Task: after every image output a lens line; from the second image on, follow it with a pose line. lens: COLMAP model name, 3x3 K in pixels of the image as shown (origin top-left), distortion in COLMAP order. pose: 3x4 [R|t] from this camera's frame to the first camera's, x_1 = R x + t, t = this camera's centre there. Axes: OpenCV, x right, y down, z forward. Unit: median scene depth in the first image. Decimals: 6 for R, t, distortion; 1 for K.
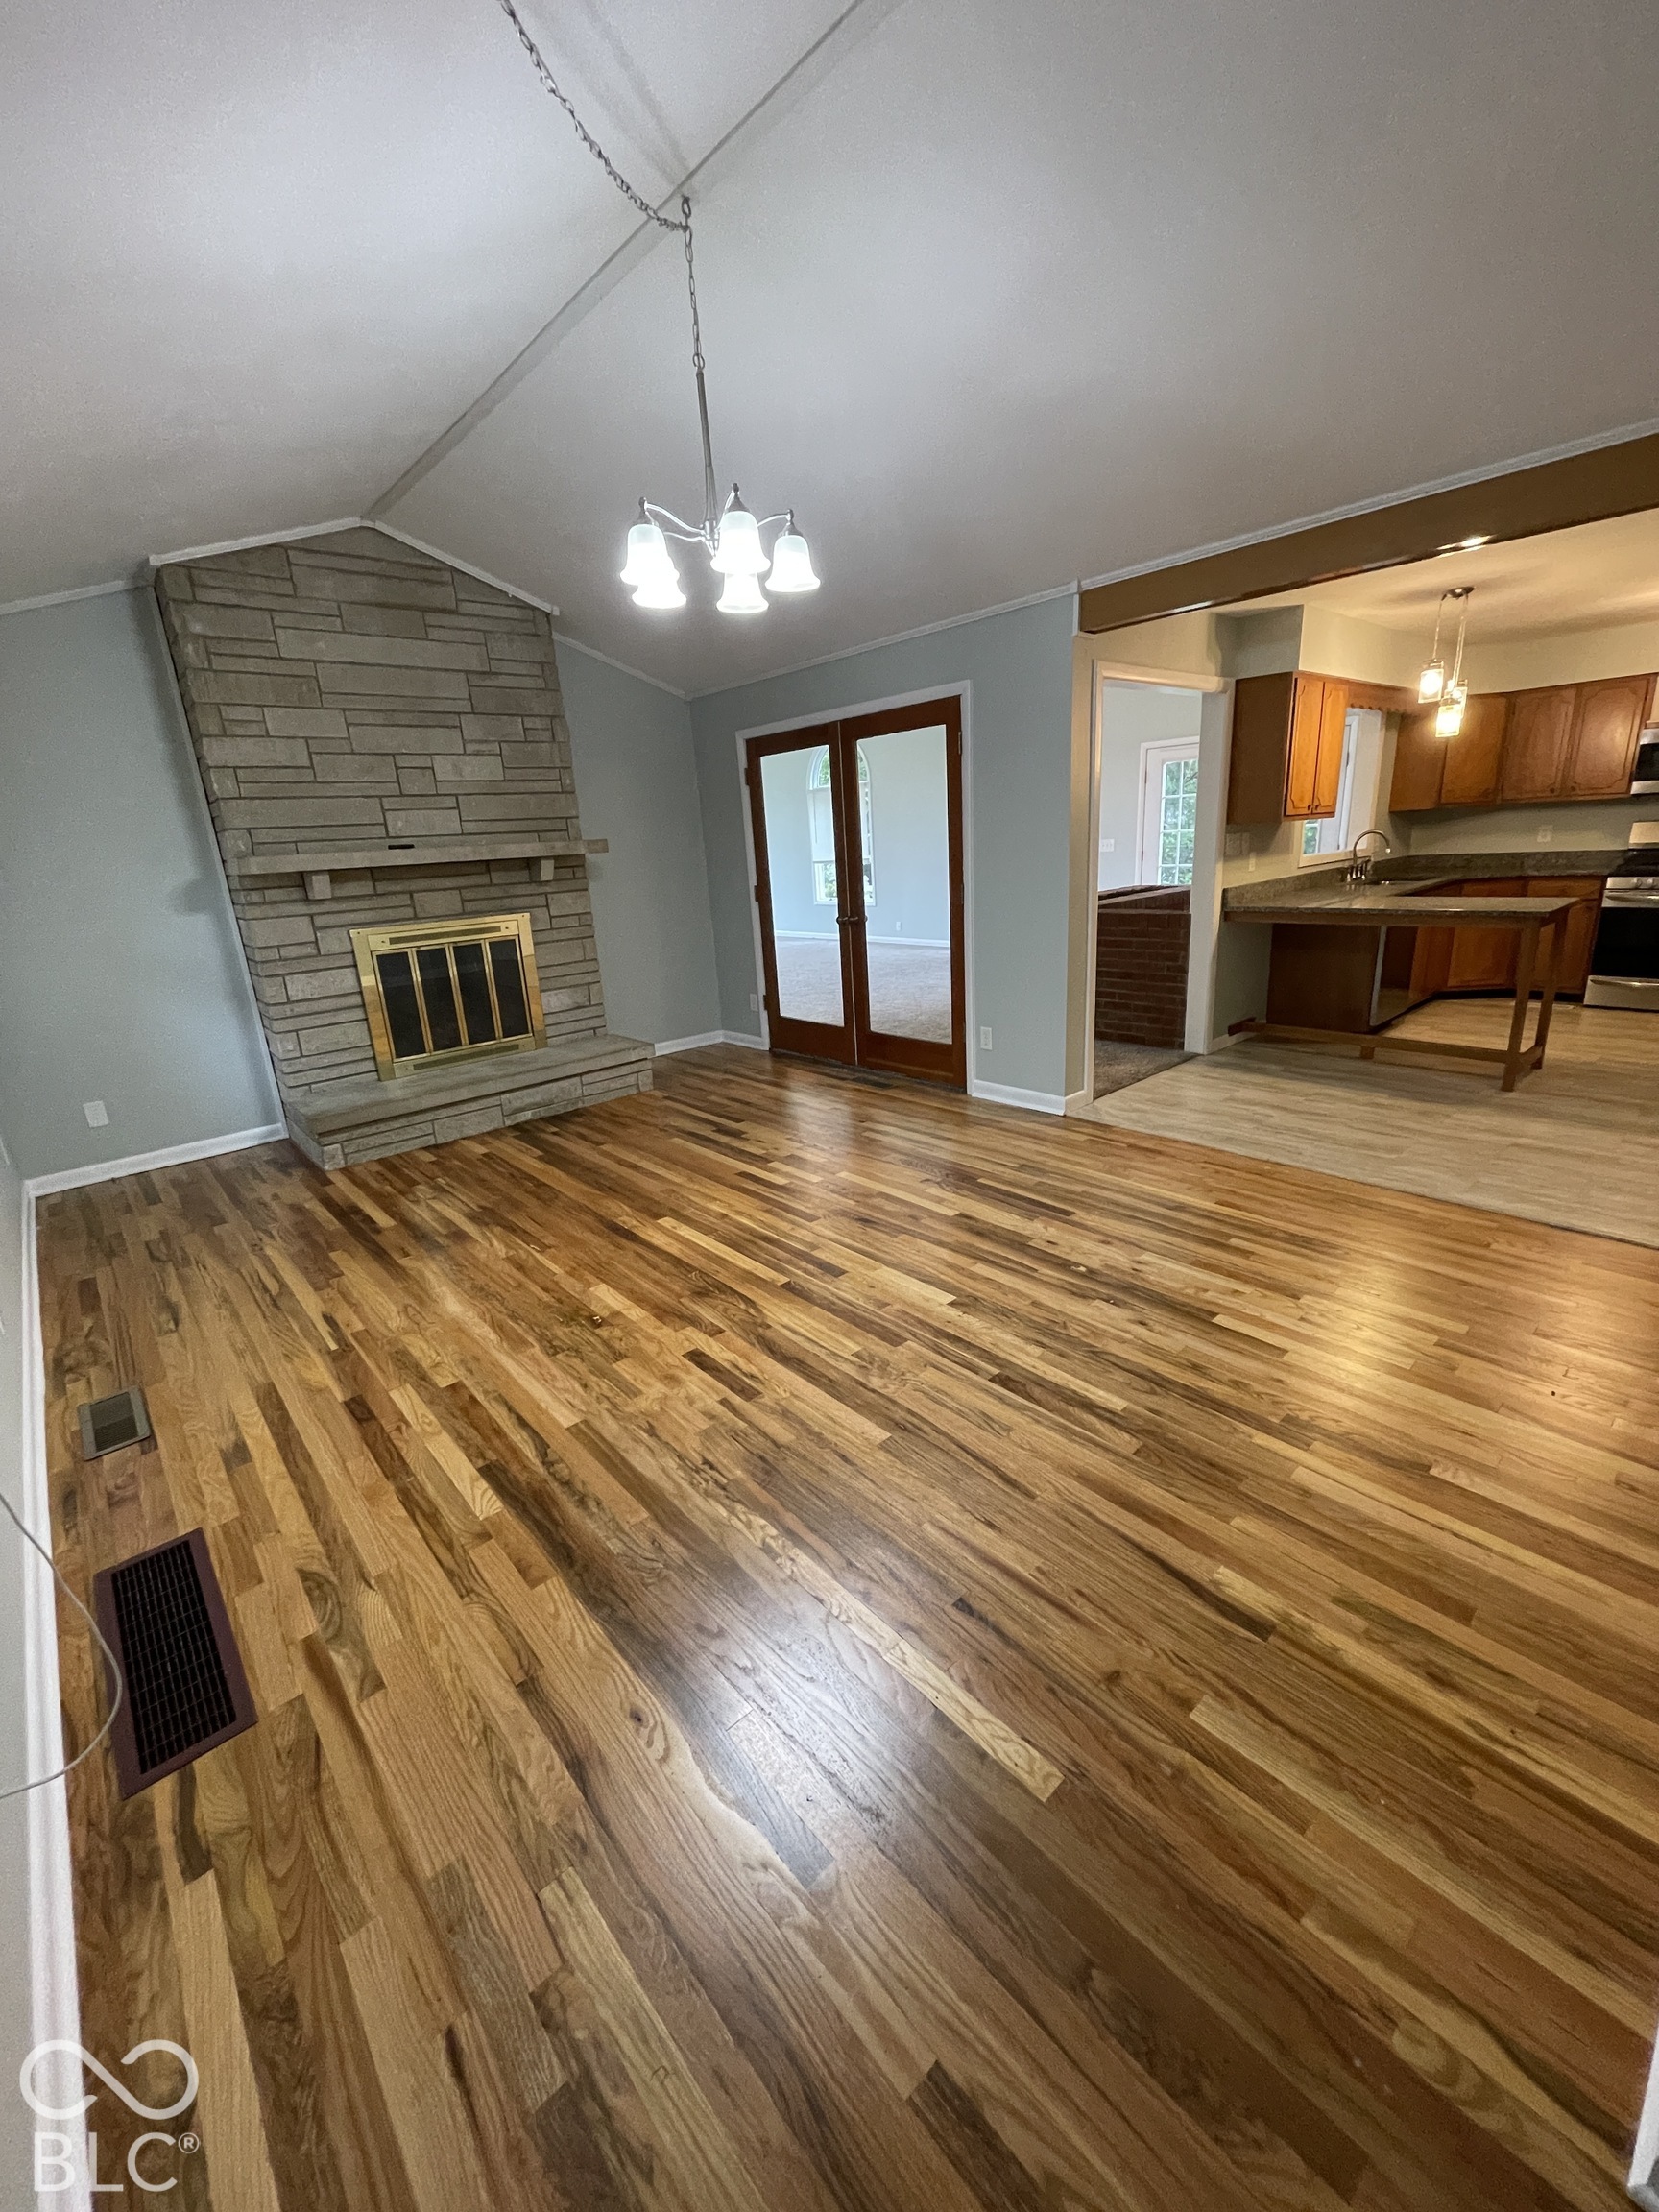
lens RADIAL K [[894.4, 0, 831.7], [0, 894.4, 1111.0], [0, 0, 1]] dist [-0.000188, -0.000915]
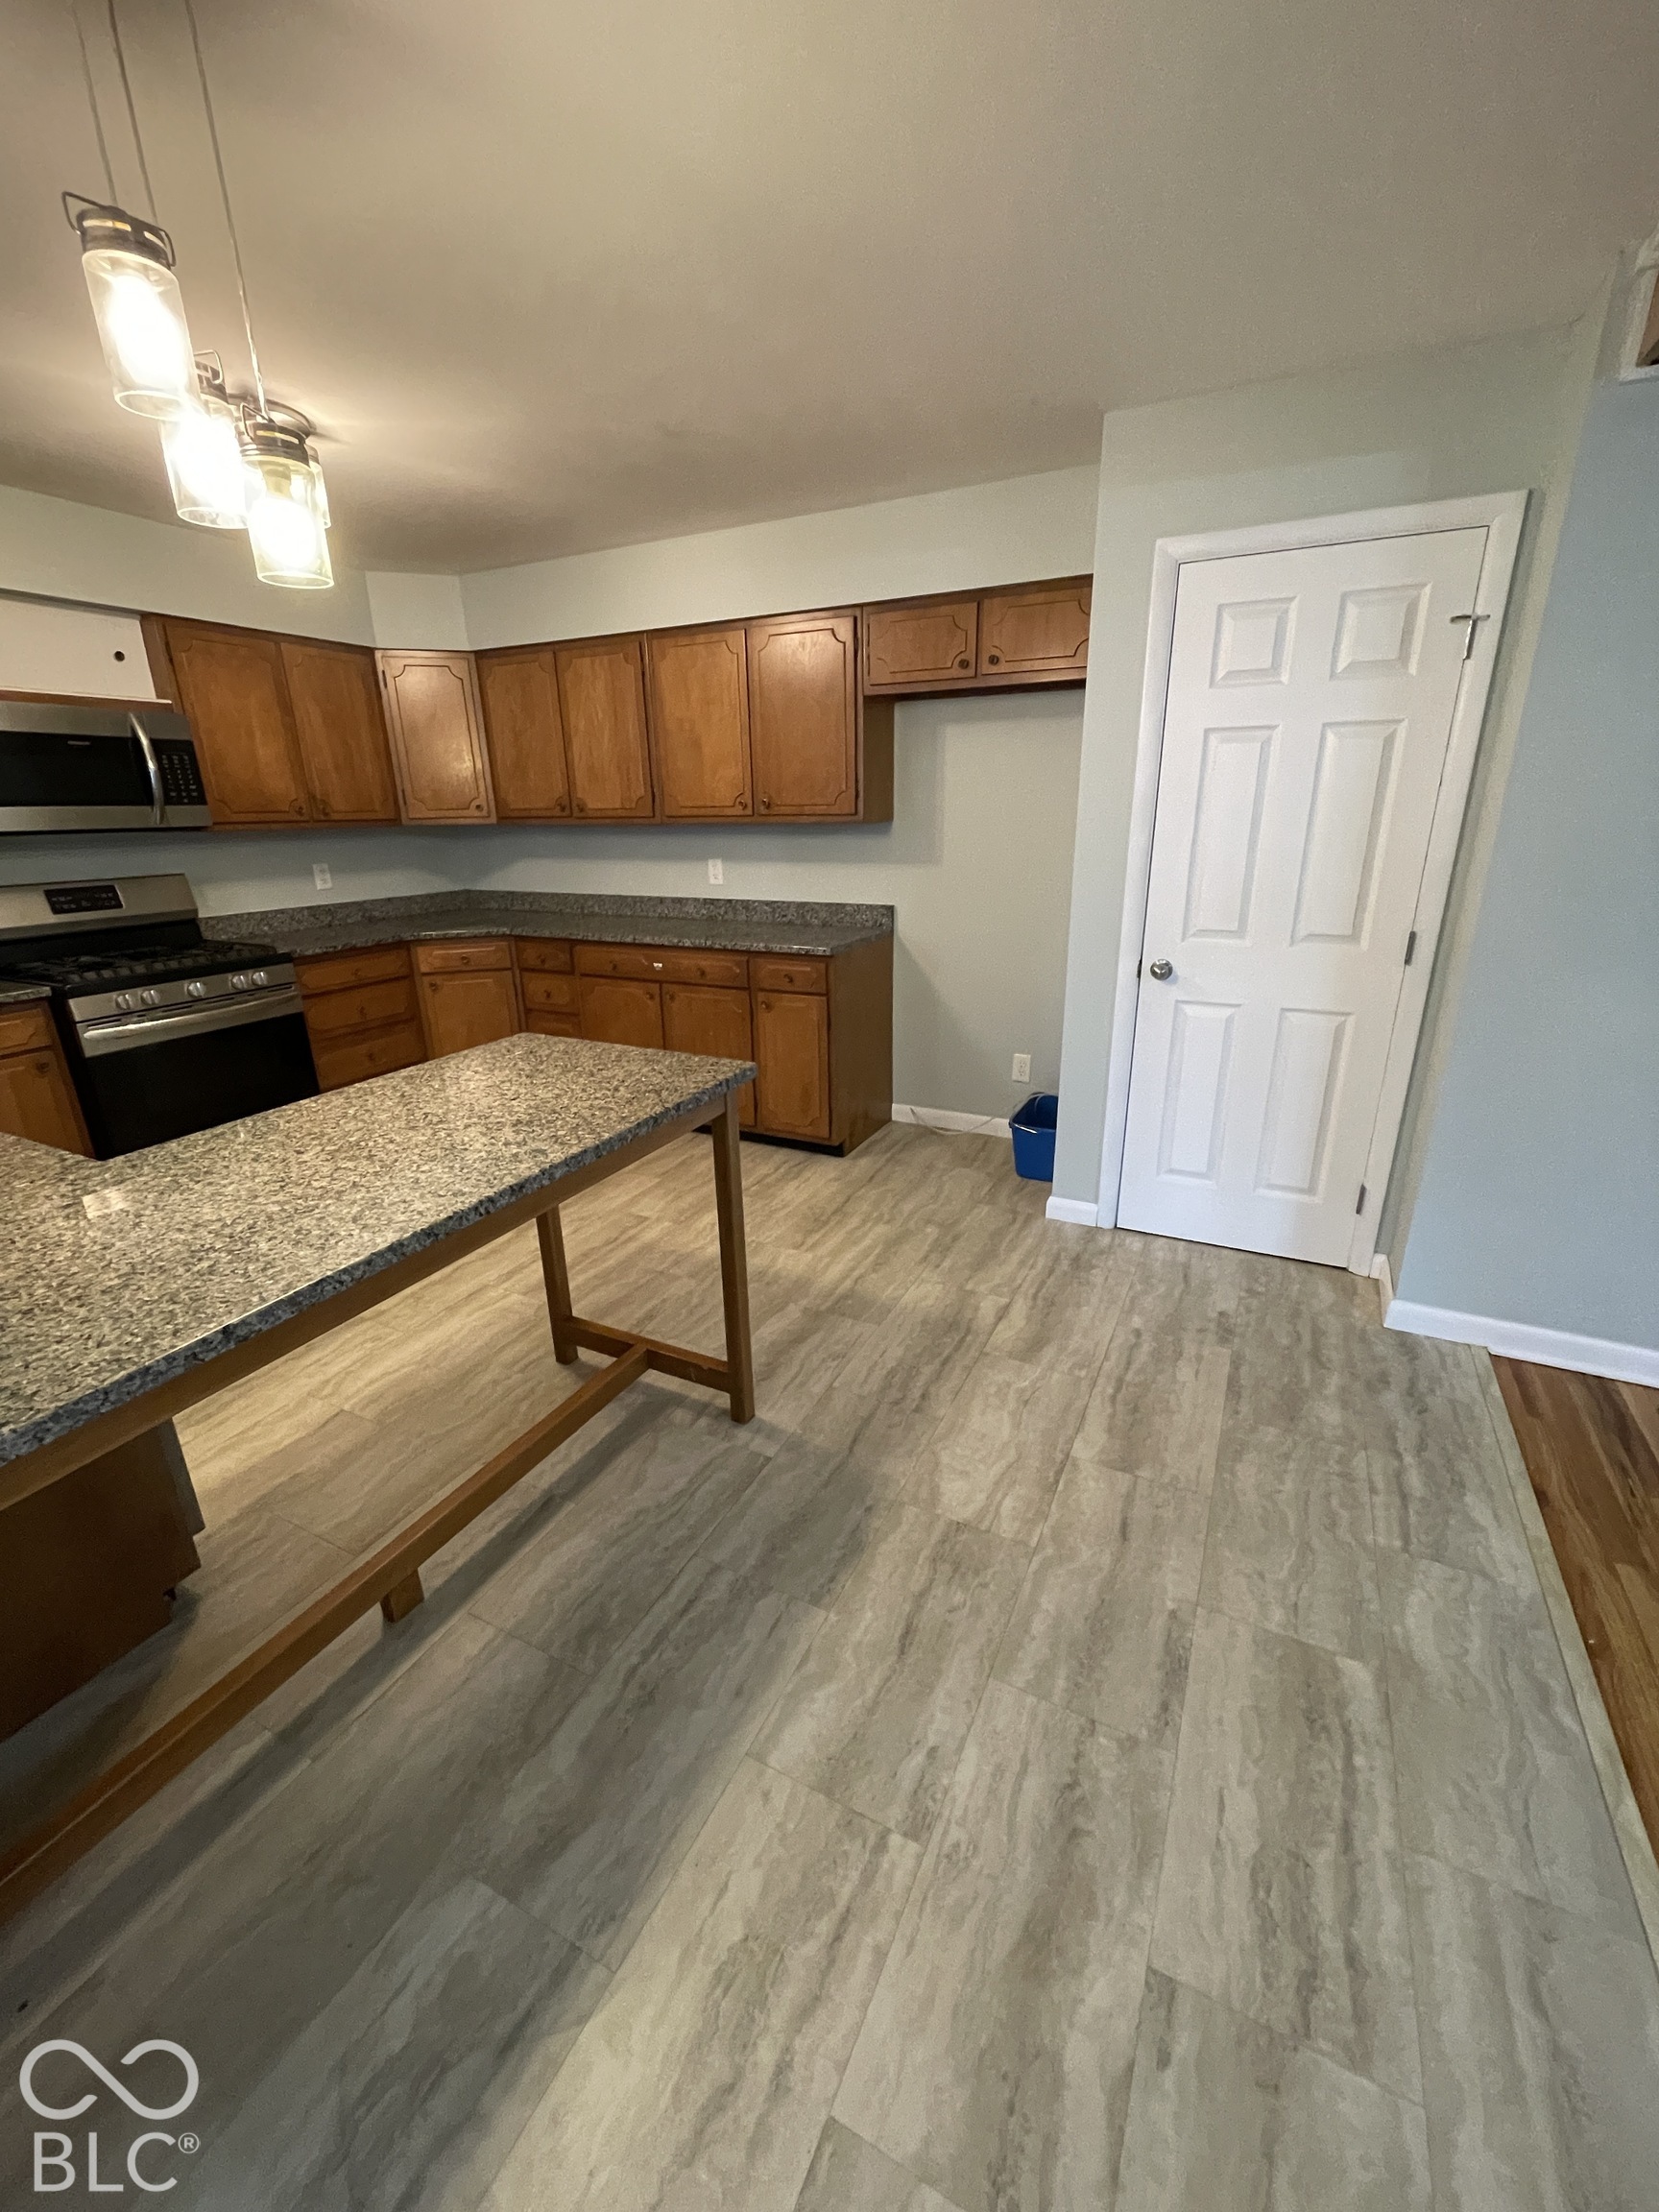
lens RADIAL K [[894.4, 0, 831.7], [0, 894.4, 1111.0], [0, 0, 1]] dist [-0.000188, -0.000915]
pose [[-0.366847, -0.239852, 0.898829, 0.282208], [0.311086, 0.878940, 0.361510, -0.271016], [-0.876726, 0.412232, -0.247823, 0.830938]]
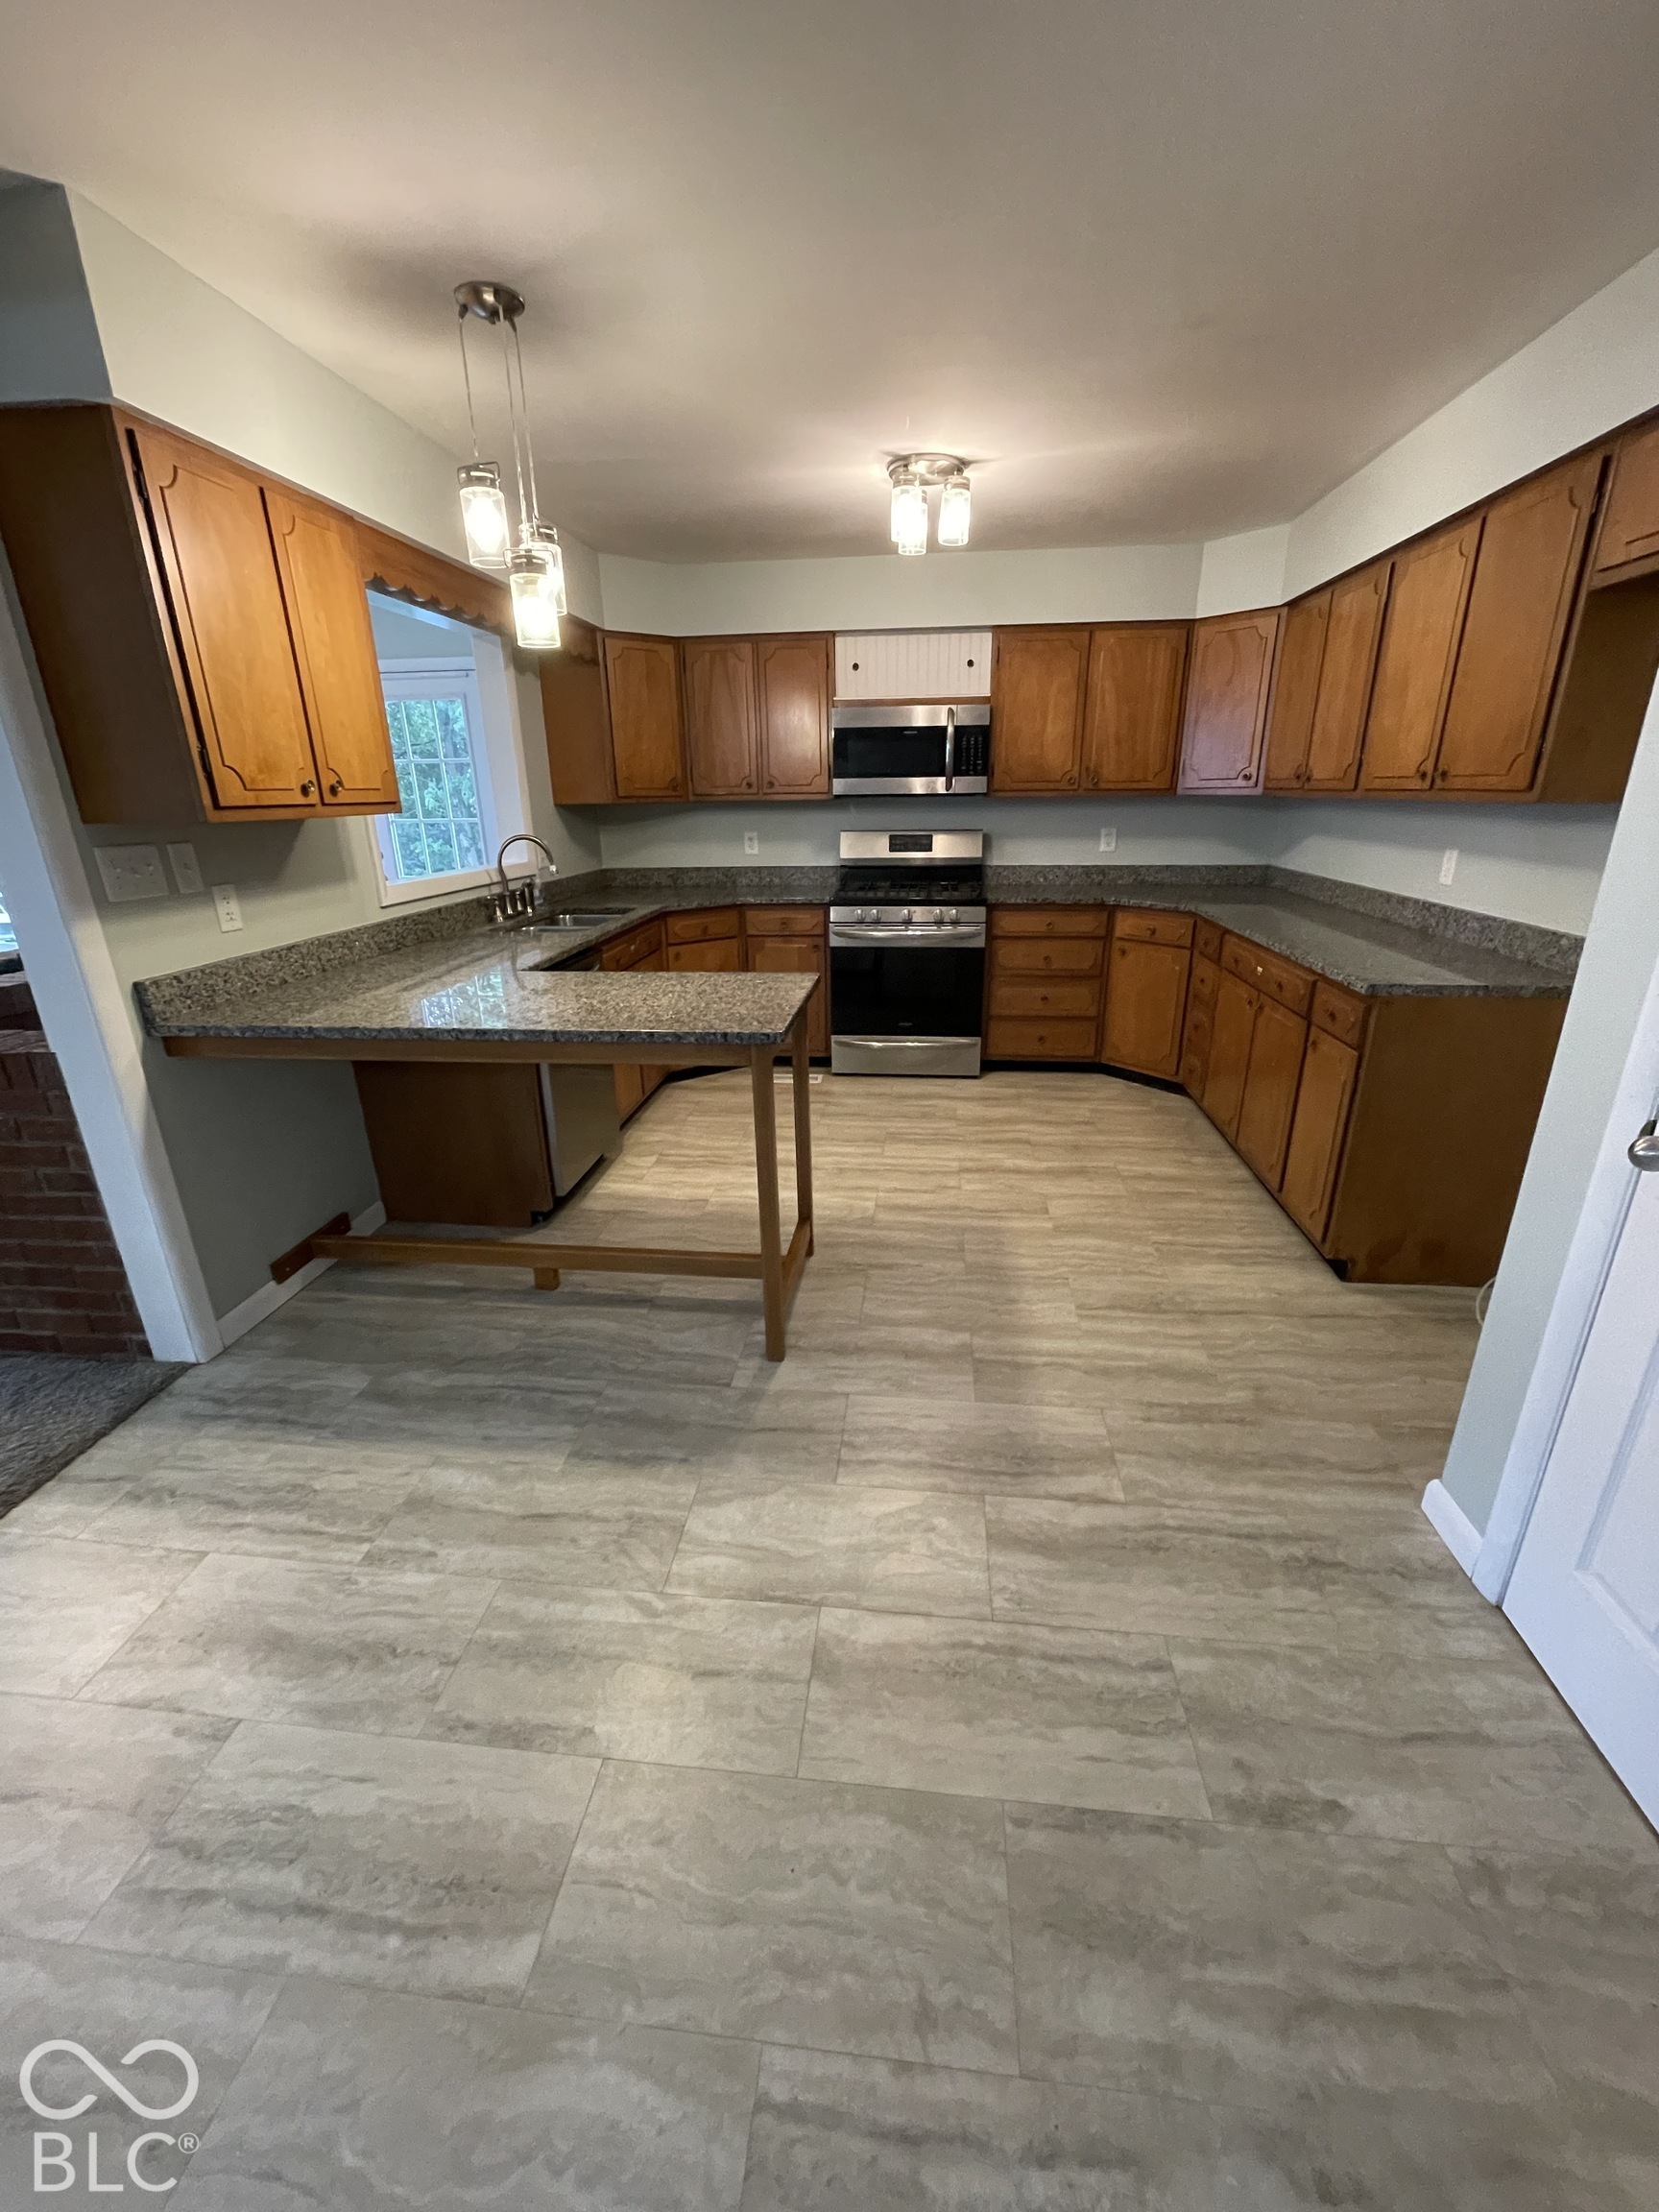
lens RADIAL K [[894.4, 0, 831.7], [0, 894.4, 1111.0], [0, 0, 1]] dist [-0.000188, -0.000915]
pose [[0.743937, -0.179541, 0.643679, 0.387243], [0.168515, 0.982505, 0.079287, -0.164197], [-0.646653, 0.049485, 0.761177, 0.474068]]
